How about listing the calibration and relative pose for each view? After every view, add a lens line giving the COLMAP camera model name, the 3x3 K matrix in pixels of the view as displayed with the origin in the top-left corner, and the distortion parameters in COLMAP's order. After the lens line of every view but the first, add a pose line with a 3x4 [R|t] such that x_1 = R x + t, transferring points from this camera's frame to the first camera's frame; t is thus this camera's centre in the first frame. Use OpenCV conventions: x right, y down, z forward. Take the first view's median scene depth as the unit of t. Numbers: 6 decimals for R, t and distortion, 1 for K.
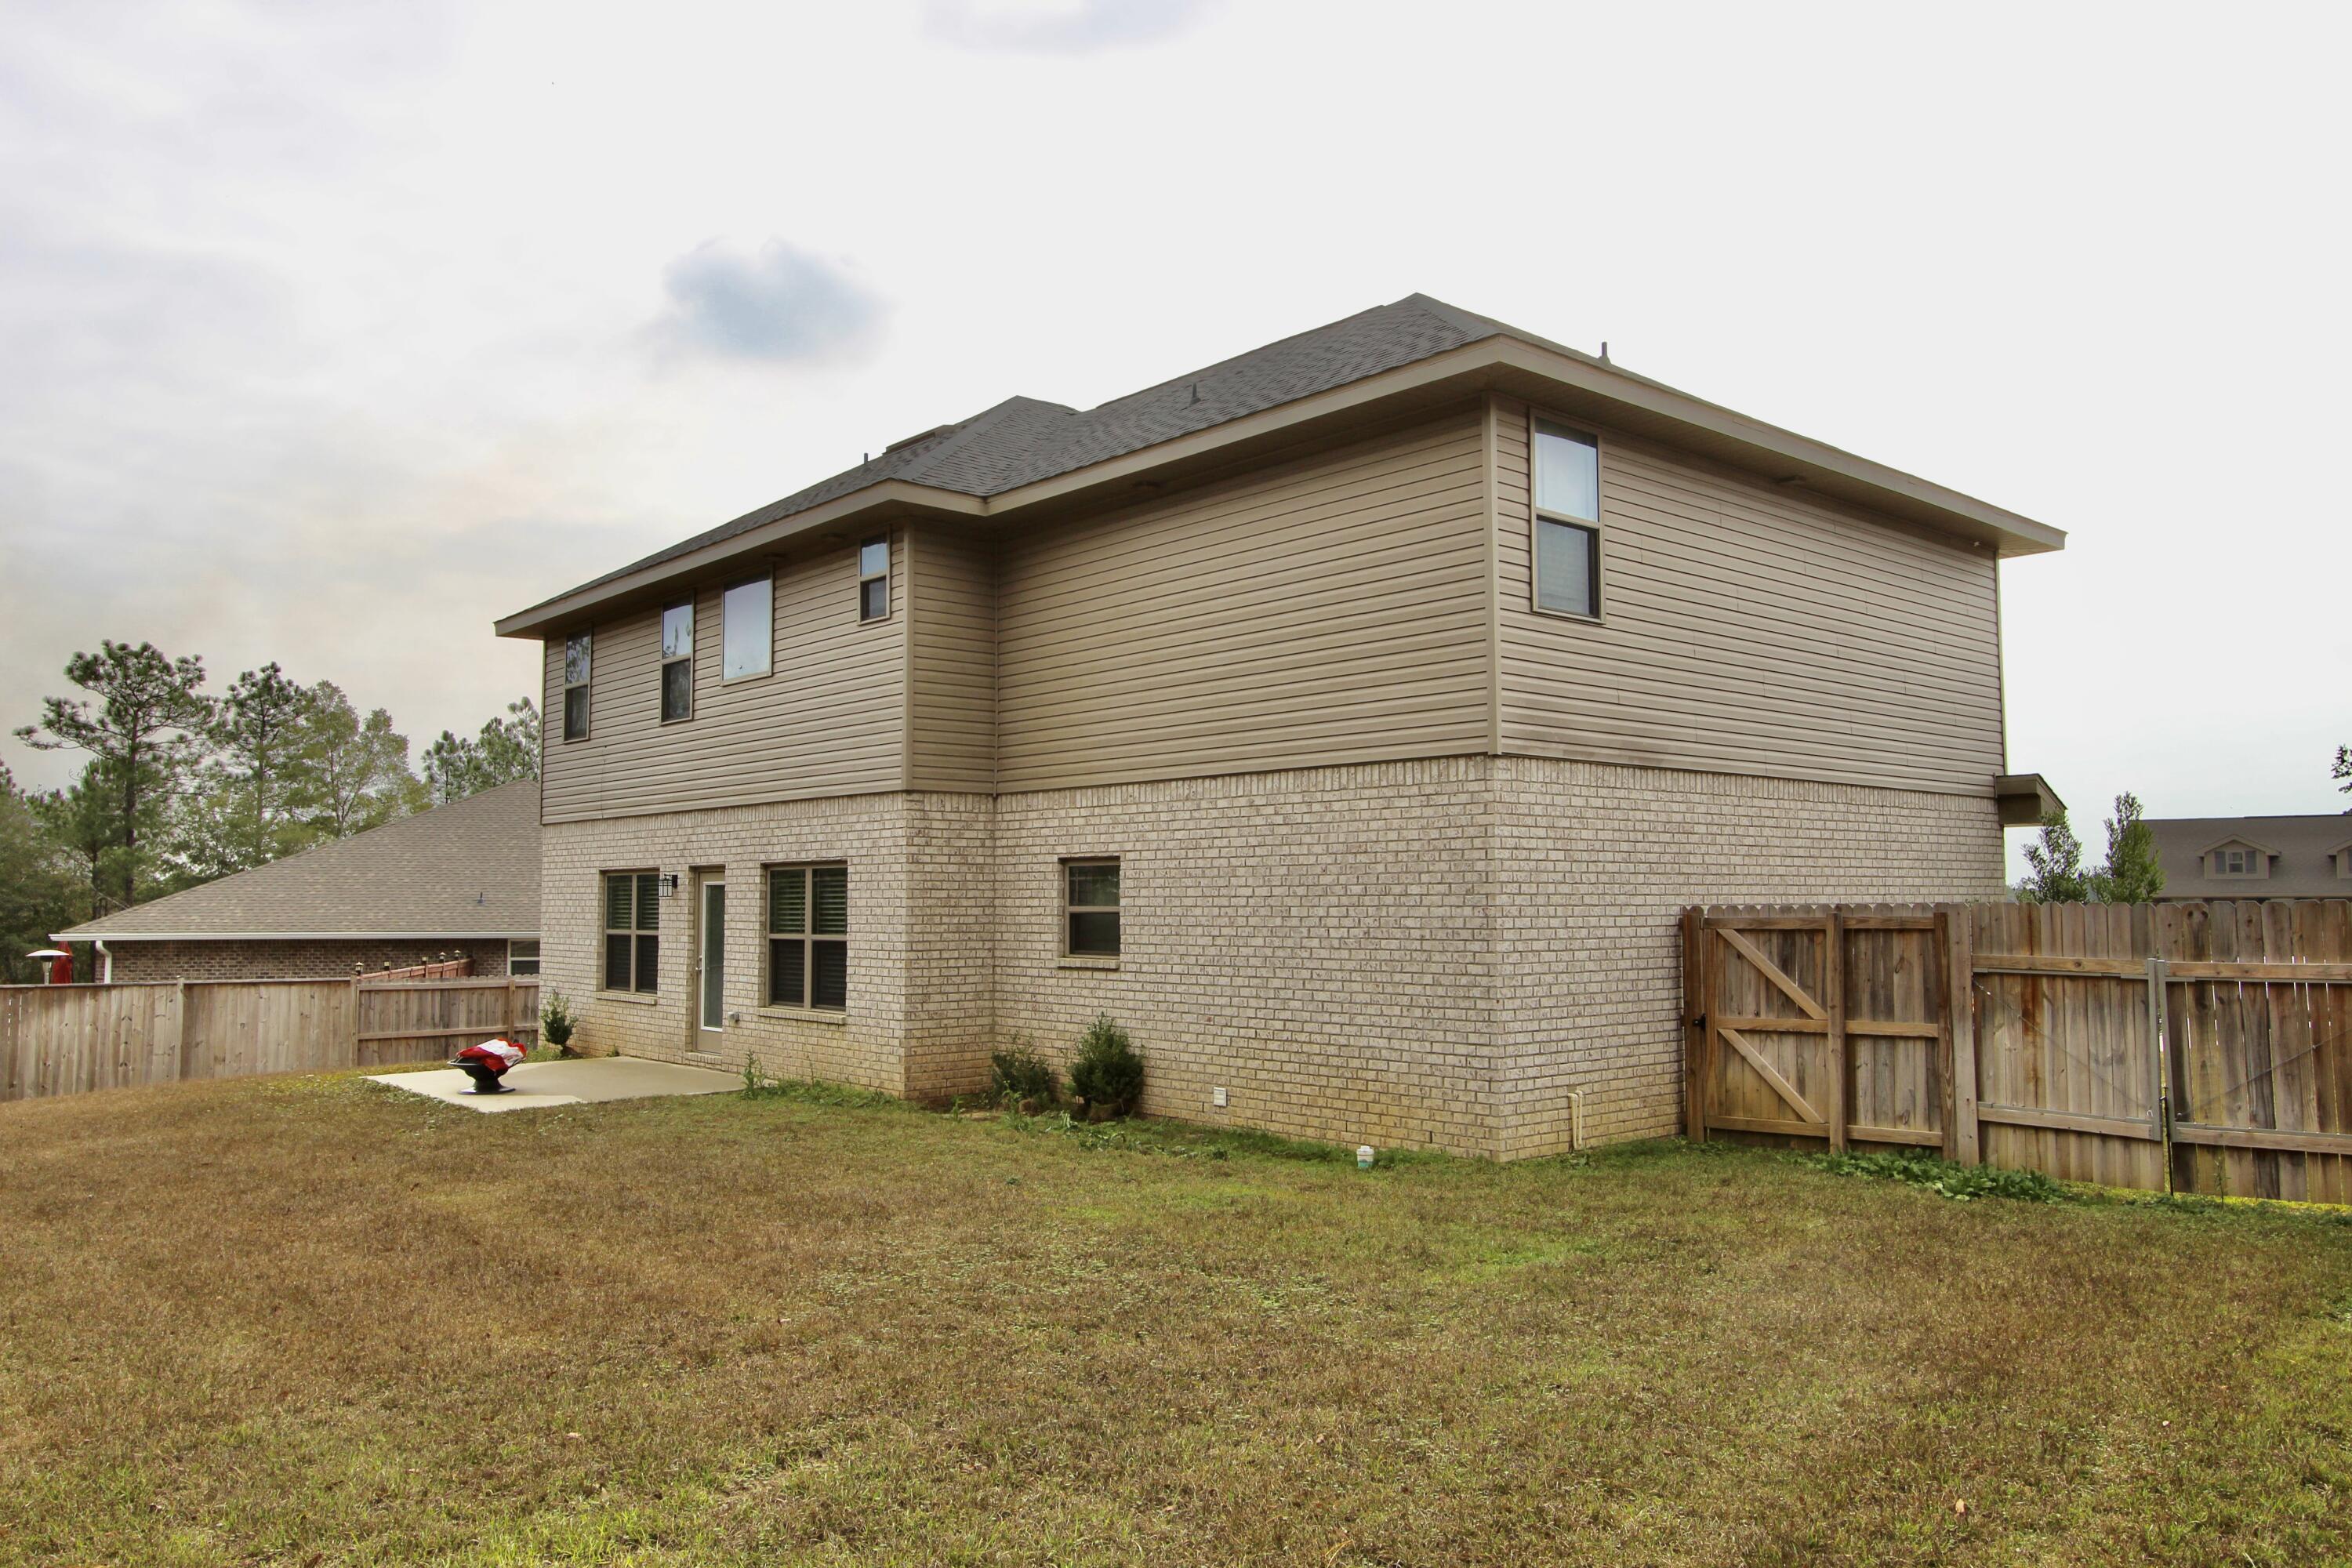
lens RADIAL K [[1679.9, 0, 1190.5], [0, 1679.9, 776.9], [0, 0, 1]] dist [-0.004361, 0.016025]
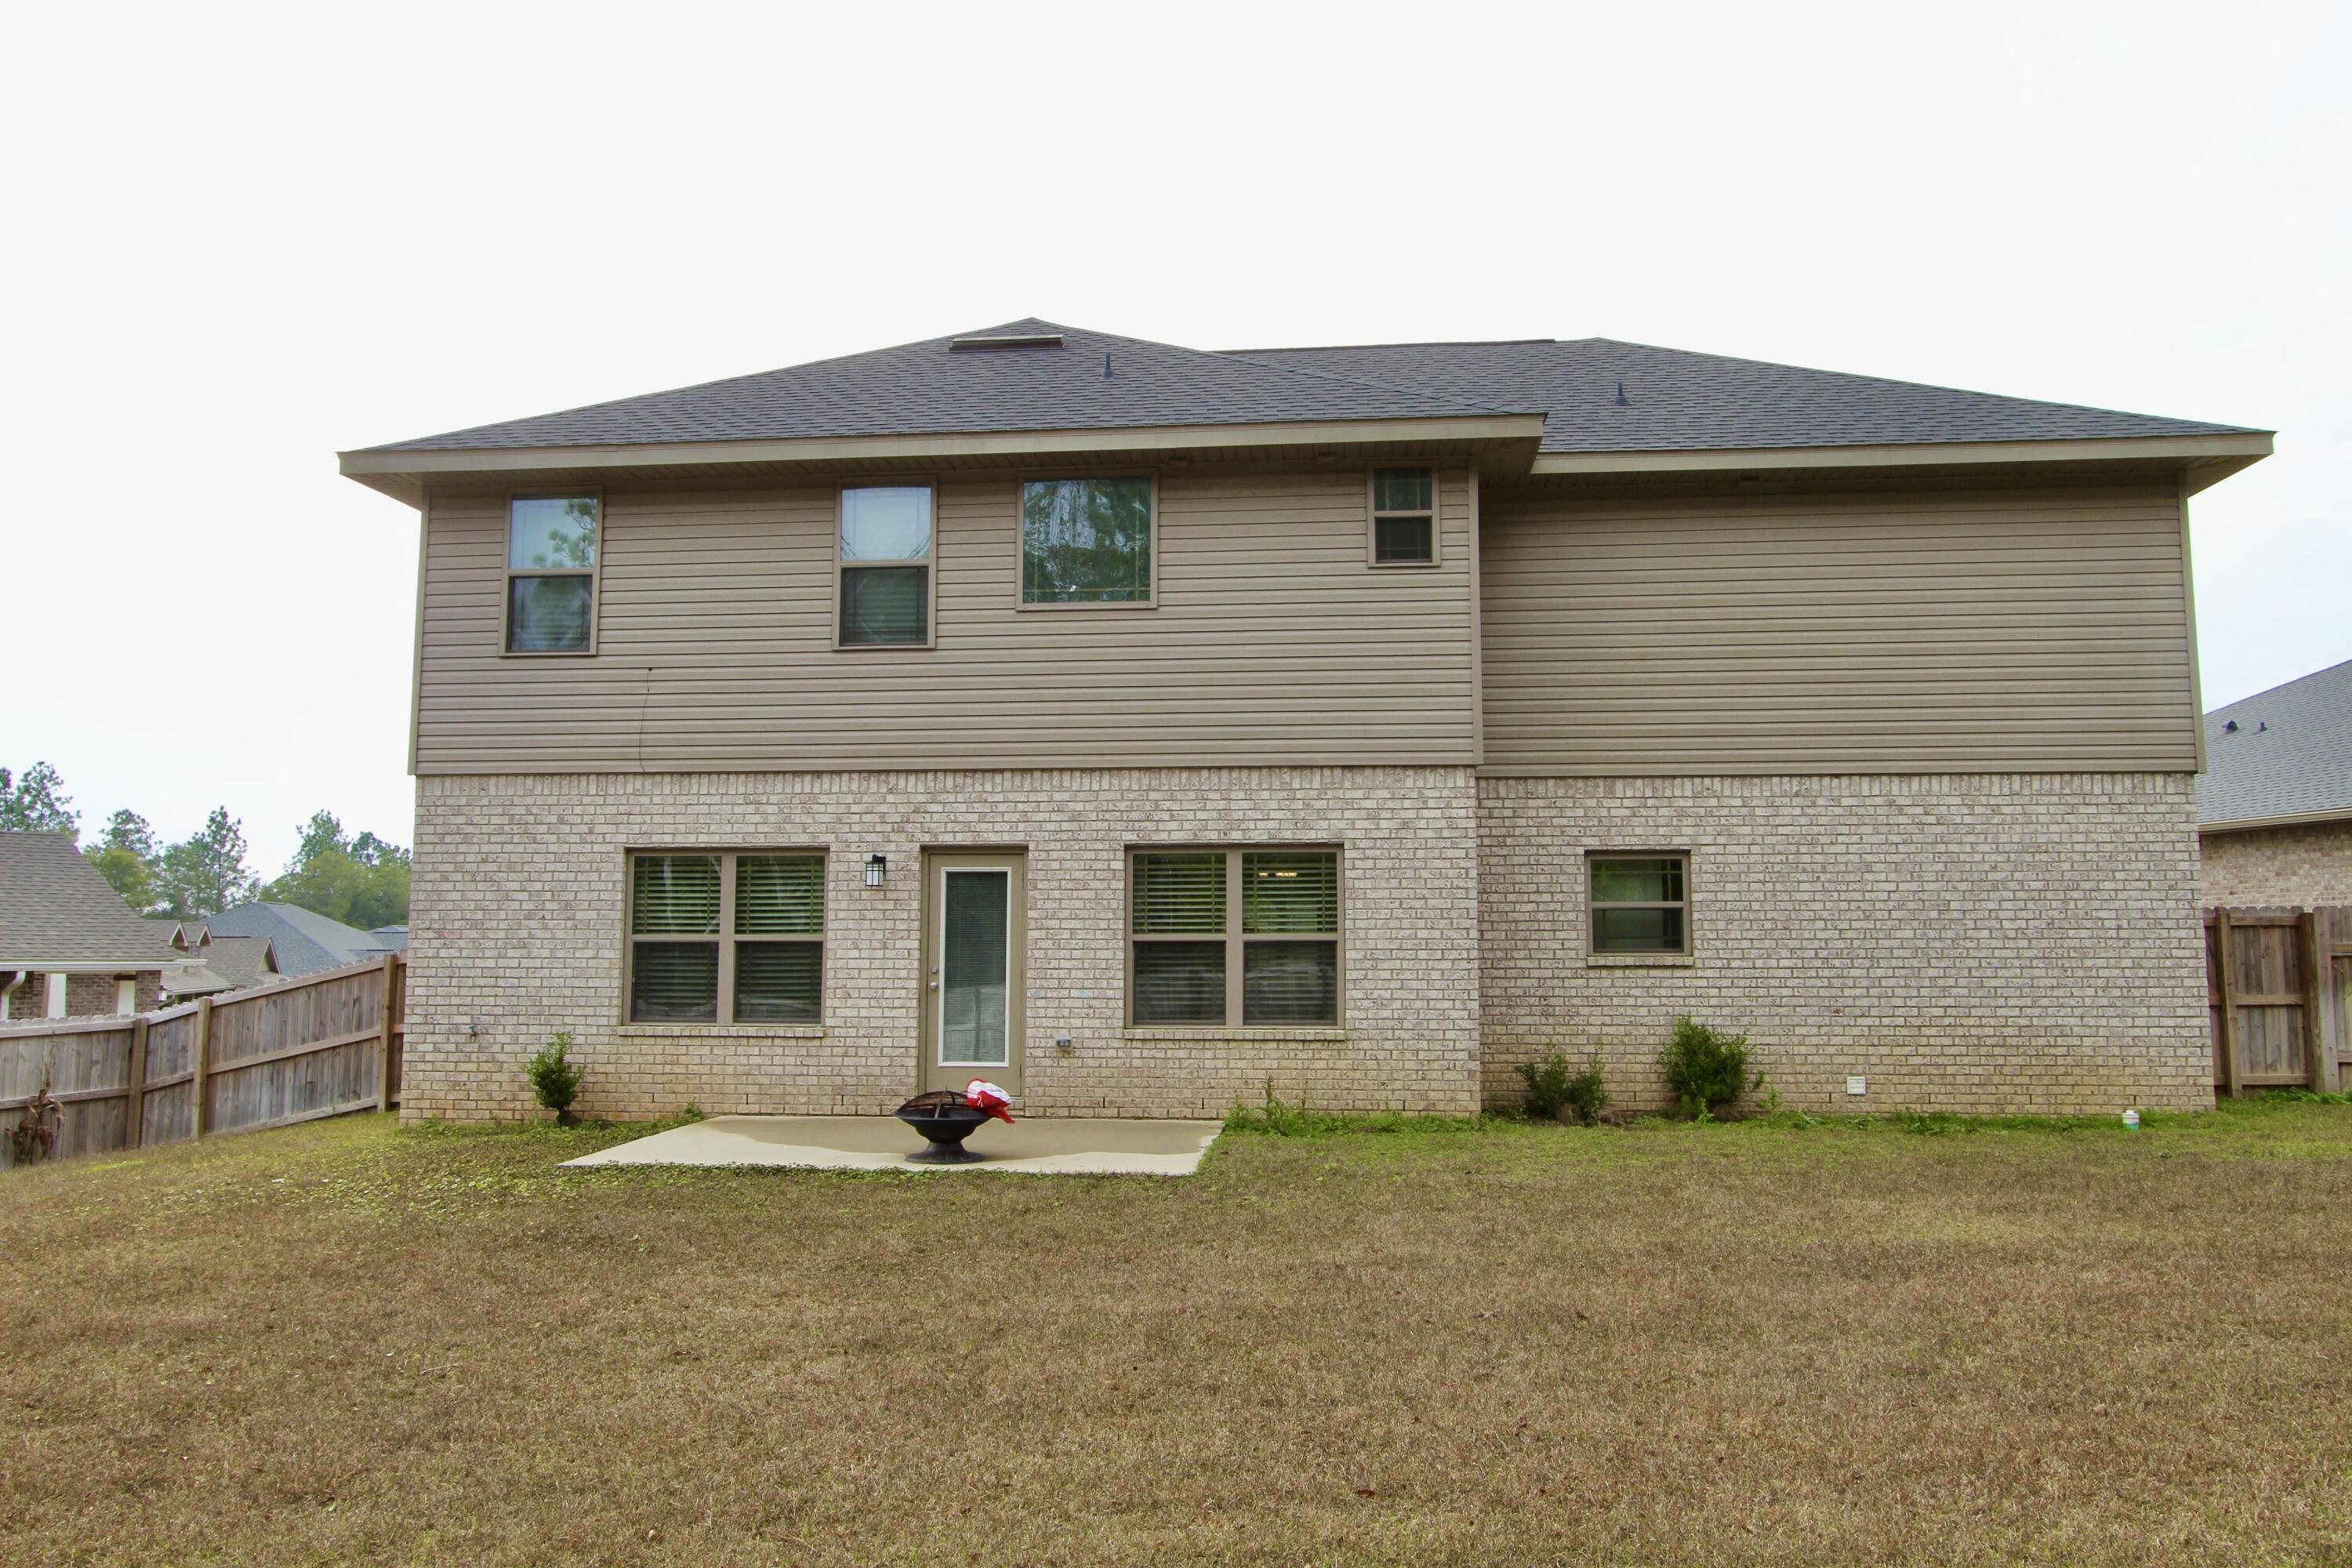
lens RADIAL K [[1679.9, 0, 1170.1], [0, 1679.9, 782.1], [0, 0, 1]] dist [-0.004361, 0.016025]
pose [[0.729808, 0.073046, 0.679739, -1.084950], [-0.053033, 0.997328, -0.050235, 0.085448], [-0.681593, 0.000614, 0.731732, 0.577118]]
